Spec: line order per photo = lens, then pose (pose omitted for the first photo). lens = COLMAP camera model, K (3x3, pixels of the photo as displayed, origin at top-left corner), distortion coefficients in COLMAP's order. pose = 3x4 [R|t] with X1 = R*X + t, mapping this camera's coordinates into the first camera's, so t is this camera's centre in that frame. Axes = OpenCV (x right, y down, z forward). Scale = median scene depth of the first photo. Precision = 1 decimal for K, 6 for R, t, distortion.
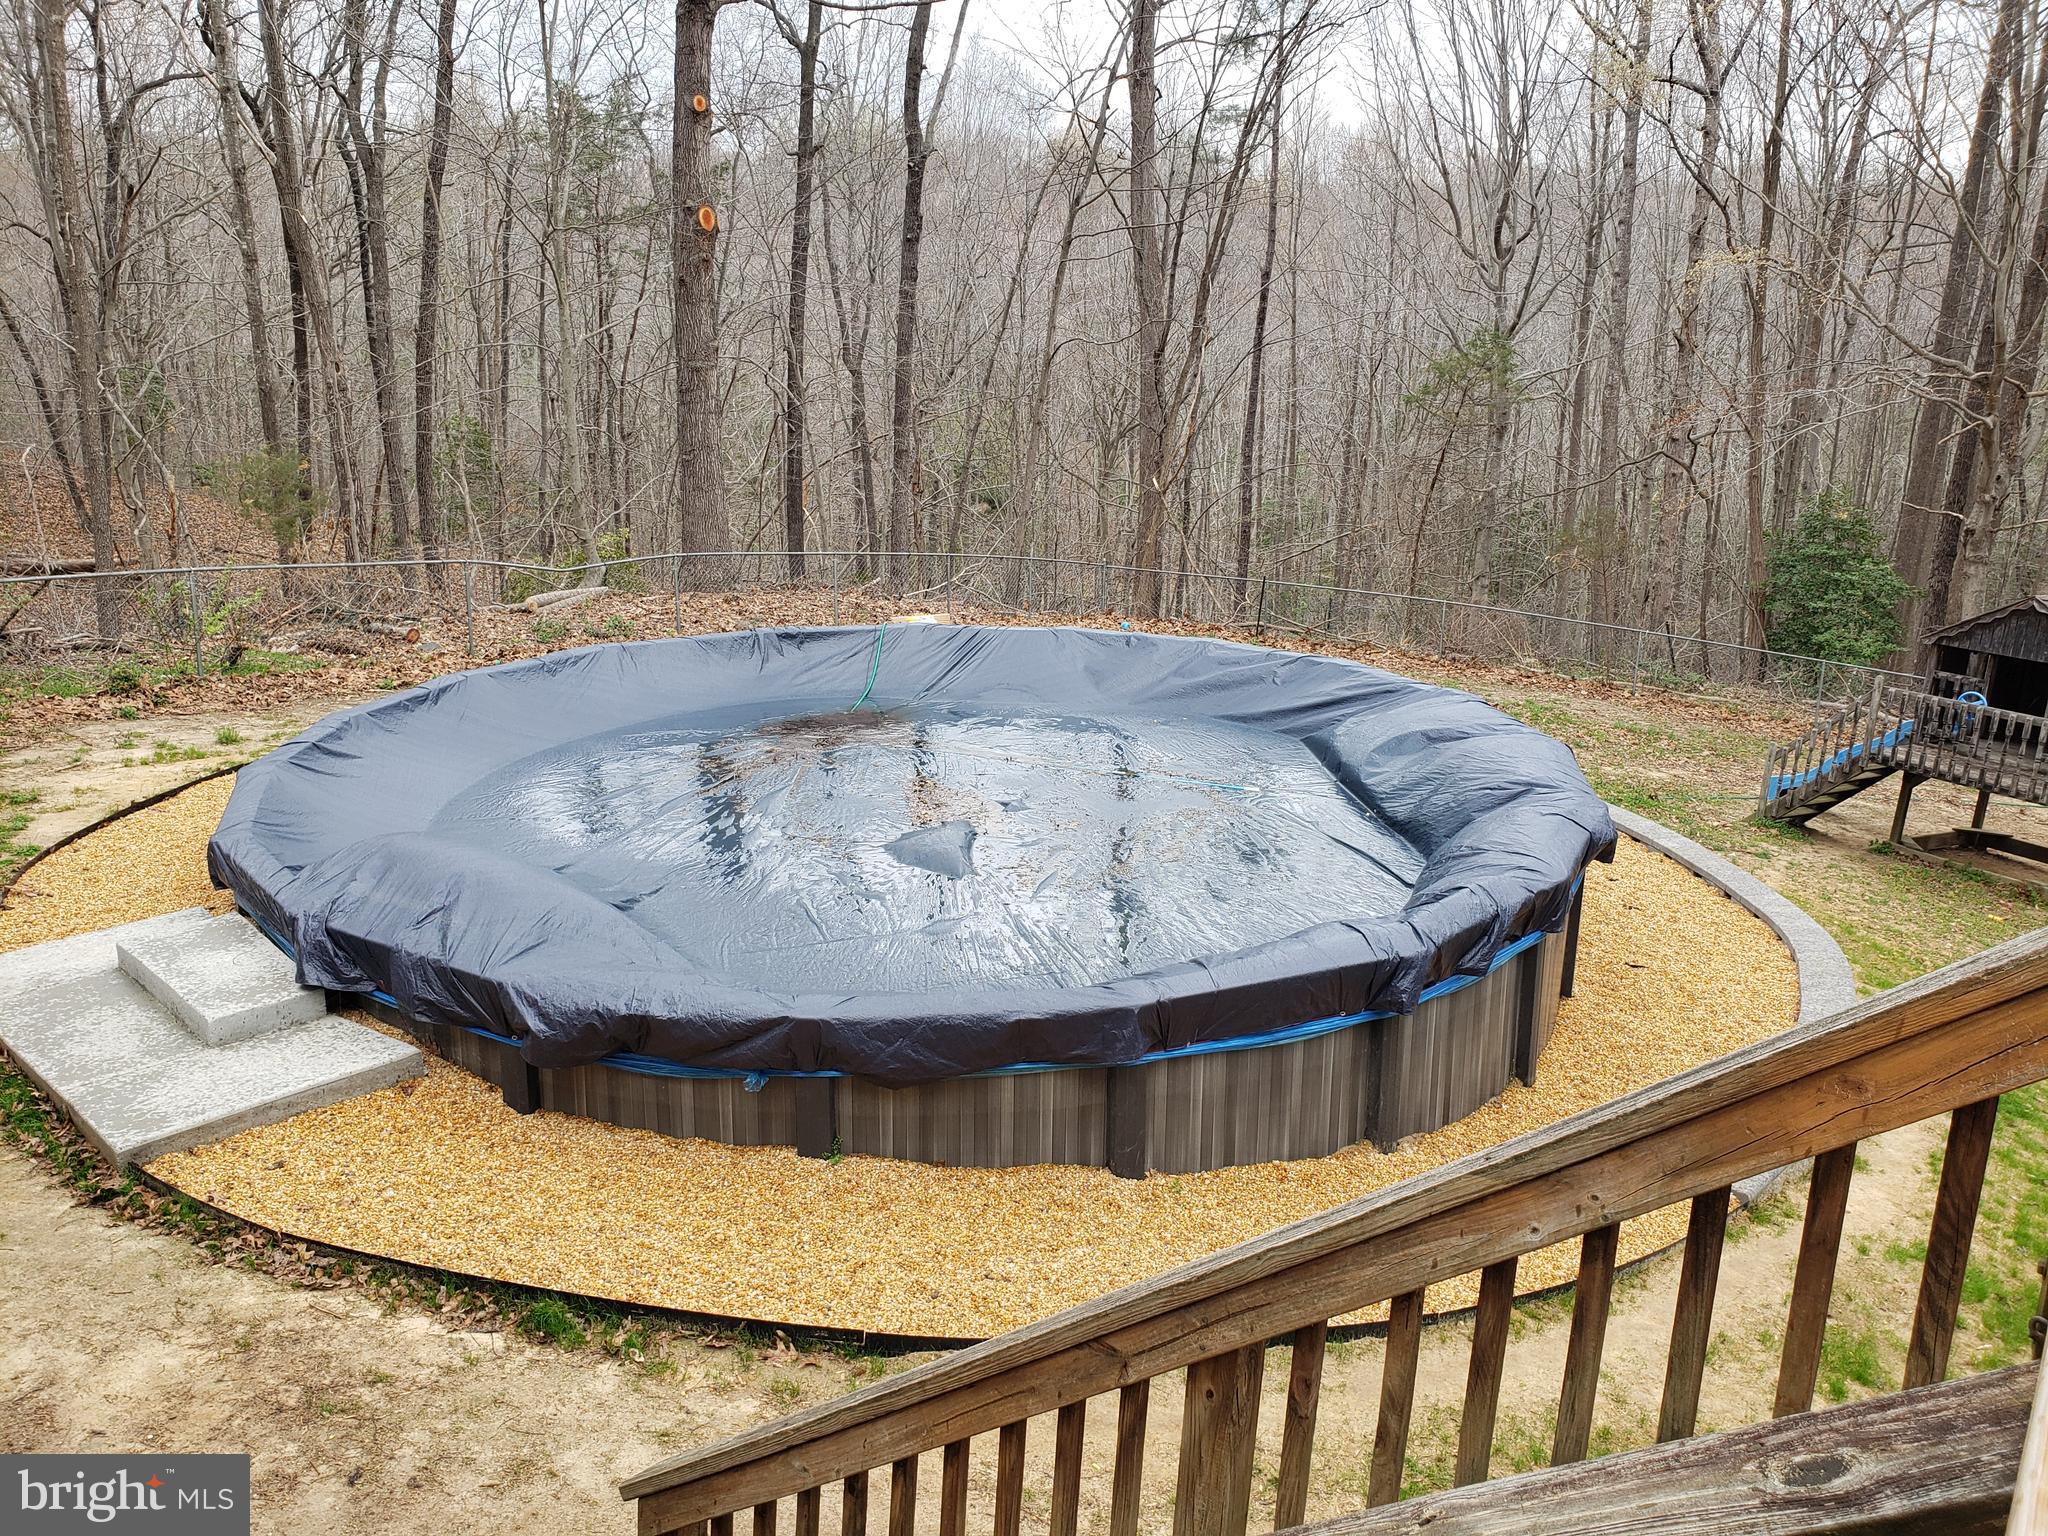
lens RADIAL K [[1626.0, 0, 1024.0], [0, 1626.0, 768.0], [0, 0, 1]] dist [-0.010794, 0.071278]
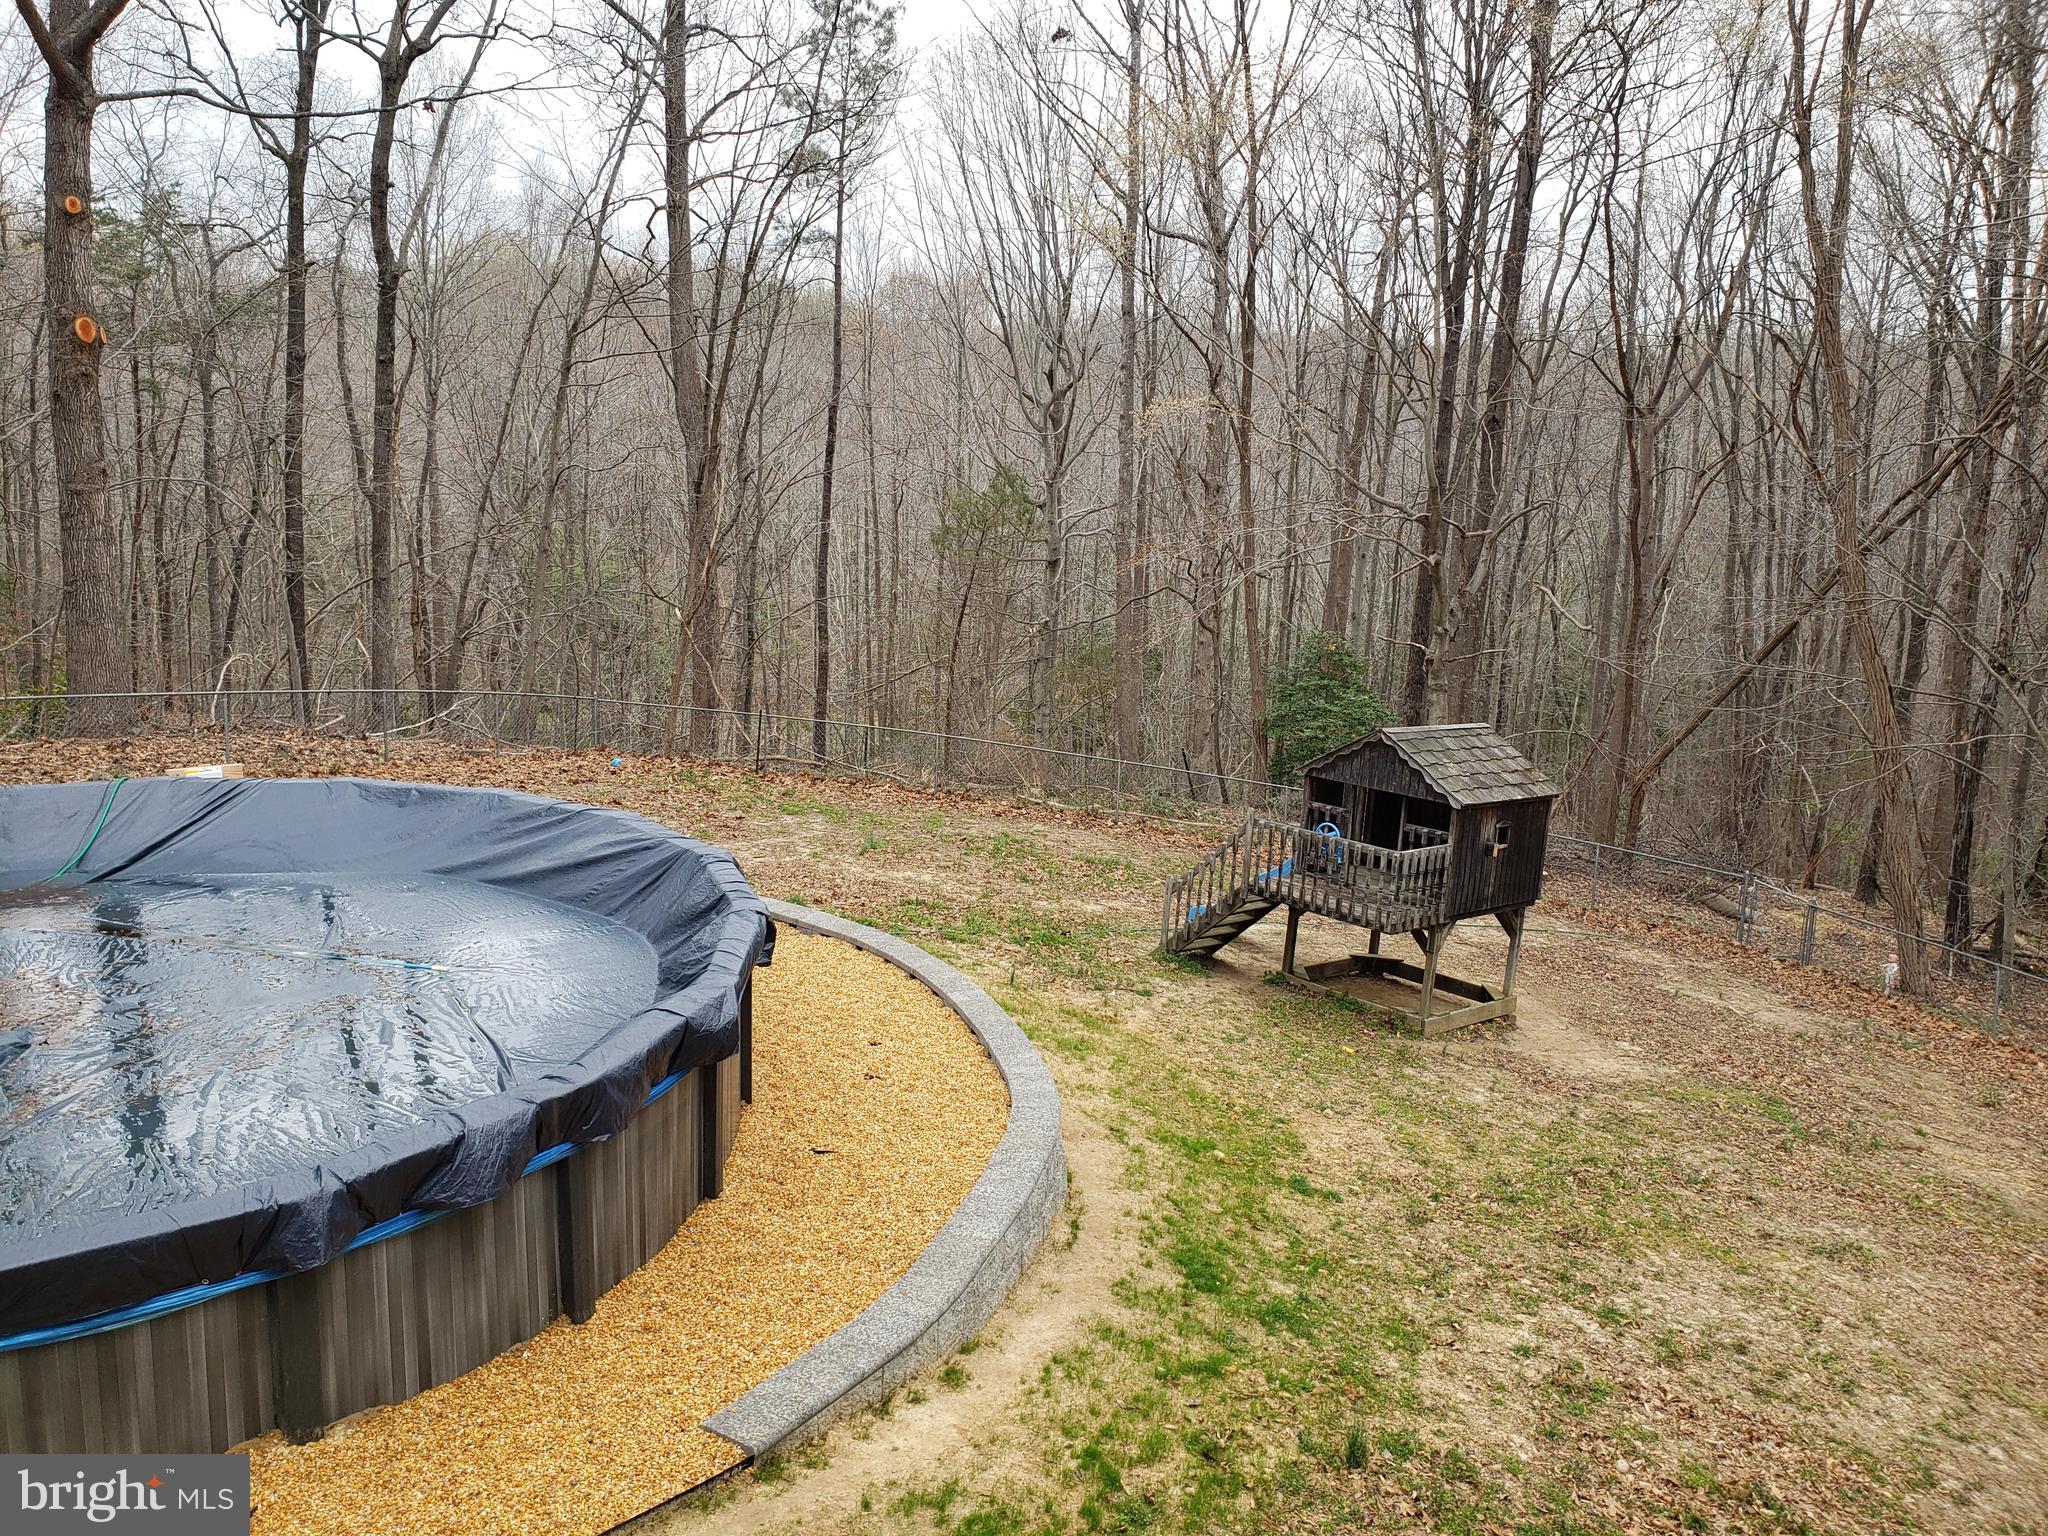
lens RADIAL K [[1581.0, 0, 1024.0], [0, 1581.0, 768.0], [0, 0, 1]] dist [0.076823, -0.070858]
pose [[0.985679, -0.017946, 0.167676, 0.219012], [0.030106, 0.997074, -0.070266, -0.016996], [-0.165925, 0.074308, 0.983335, 0.054566]]
